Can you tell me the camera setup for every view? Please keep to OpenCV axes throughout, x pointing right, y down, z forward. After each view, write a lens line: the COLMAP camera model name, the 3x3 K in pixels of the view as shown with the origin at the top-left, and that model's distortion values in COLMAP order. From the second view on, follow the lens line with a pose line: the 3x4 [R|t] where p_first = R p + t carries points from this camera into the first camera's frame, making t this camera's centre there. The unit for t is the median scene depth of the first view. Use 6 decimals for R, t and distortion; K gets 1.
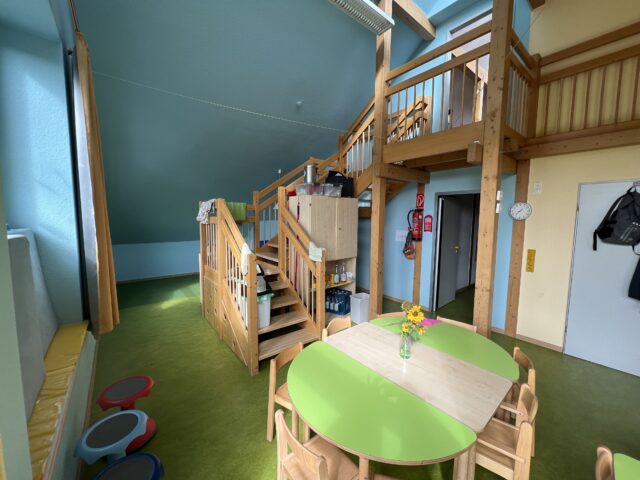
lens RADIAL K [[255.4, 0, 316.3], [0, 255.4, 239.5], [0, 0, 1]] dist [-0.000547, 0.000004]
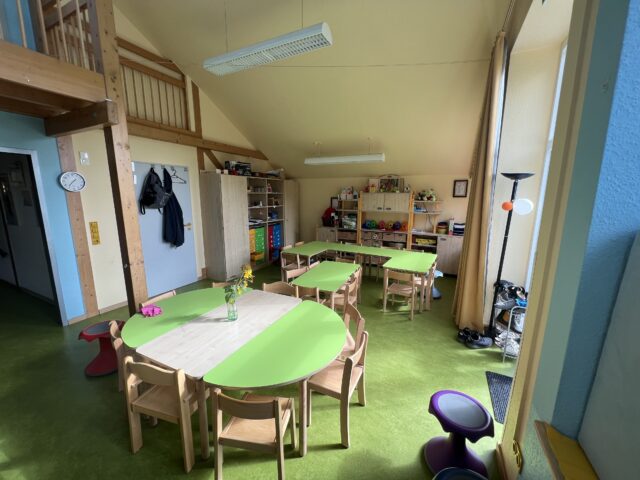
lens RADIAL K [[255.4, 0, 316.9], [0, 255.4, 240.0], [0, 0, 1]] dist [-0.000547, 0.000004]
pose [[-0.421152, -0.166977, 0.891487, -0.540025], [0.072391, 0.973583, 0.216552, -0.057816], [-0.904096, 0.155737, -0.397939, 0.806943]]
